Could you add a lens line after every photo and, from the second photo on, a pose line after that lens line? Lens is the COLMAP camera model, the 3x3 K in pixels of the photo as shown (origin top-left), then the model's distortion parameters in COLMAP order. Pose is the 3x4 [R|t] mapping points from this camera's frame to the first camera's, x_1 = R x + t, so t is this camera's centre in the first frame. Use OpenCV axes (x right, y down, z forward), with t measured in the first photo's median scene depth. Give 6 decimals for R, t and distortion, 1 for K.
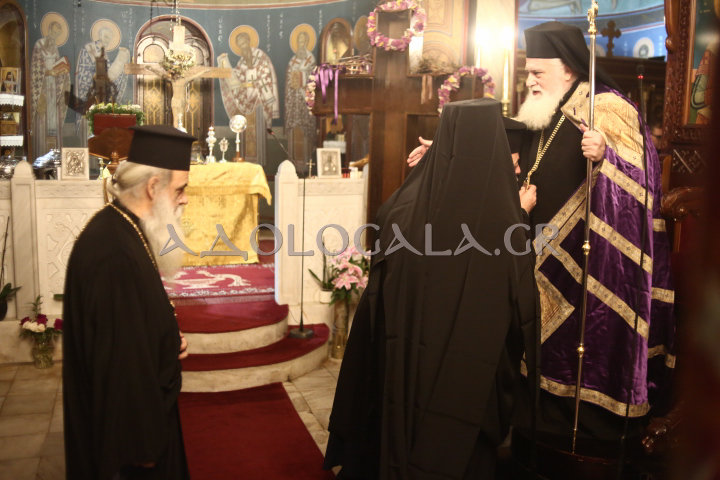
lens RADIAL K [[735.0, 0, 360.0], [0, 735.0, 240.0], [0, 0, 1]] dist [-0.143402, 0.162758]
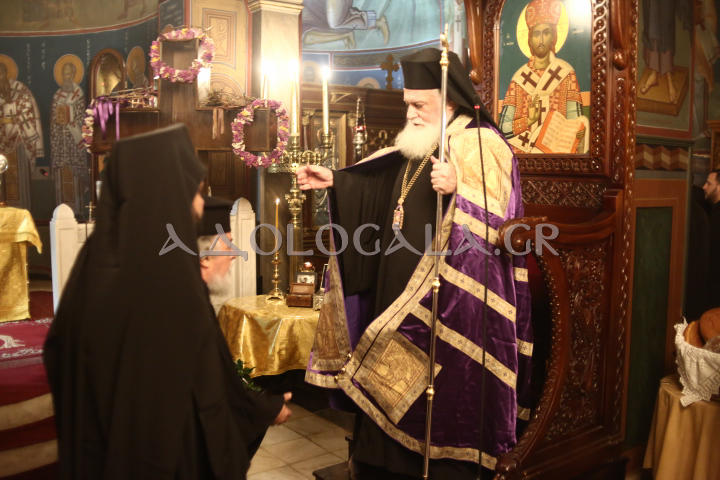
lens RADIAL K [[735.0, 0, 360.0], [0, 735.0, 240.0], [0, 0, 1]] dist [-0.143402, 0.162758]
pose [[0.949031, -0.048582, 0.311417, -0.031534], [0.063198, 0.997315, -0.037008, -0.008492], [-0.308783, 0.054803, 0.949552, 0.051573]]
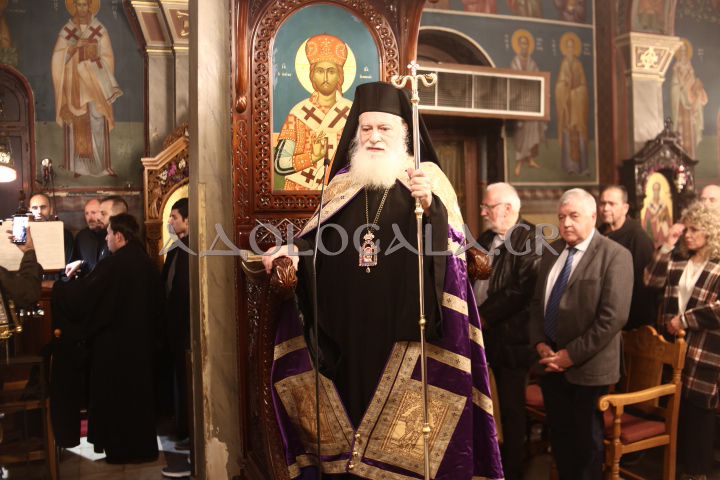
lens RADIAL K [[735.0, 0, 360.0], [0, 735.0, 240.0], [0, 0, 1]] dist [-0.143402, 0.162758]
pose [[-0.030052, -0.074998, 0.996731, -0.295899], [0.162884, 0.983484, 0.078913, -0.091494], [-0.986187, 0.164723, -0.017340, 0.539144]]
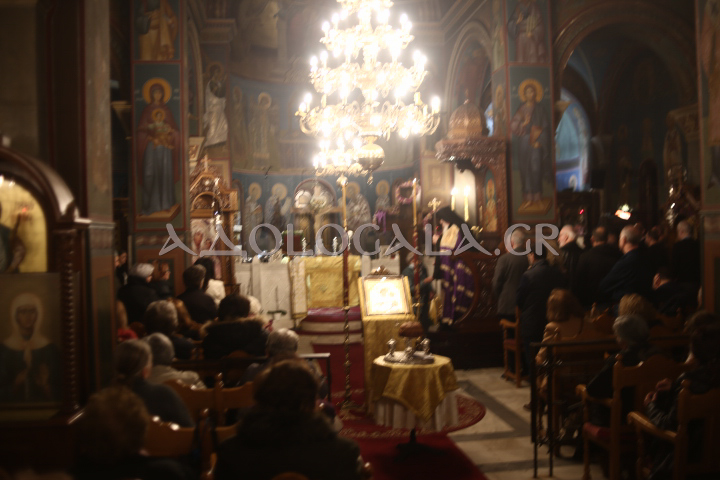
lens RADIAL K [[735.0, 0, 360.0], [0, 735.0, 240.0], [0, 0, 1]] dist [-0.143402, 0.162758]
pose [[0.982958, -0.044549, -0.178349, 0.270140], [0.018981, 0.989602, -0.142574, 0.168215], [0.182846, 0.136759, 0.973583, -1.145111]]
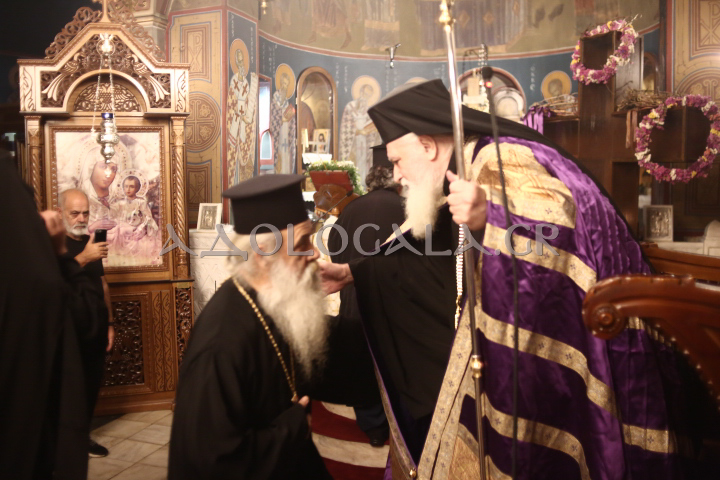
lens RADIAL K [[757.5, 0, 360.0], [0, 757.5, 240.0], [0, 0, 1]] dist [-0.150120, 0.262264]
pose [[0.802125, 0.024457, -0.596655, 0.303413], [-0.072829, 0.995709, -0.057095, -0.018424], [0.592698, 0.089251, 0.800464, 0.175328]]
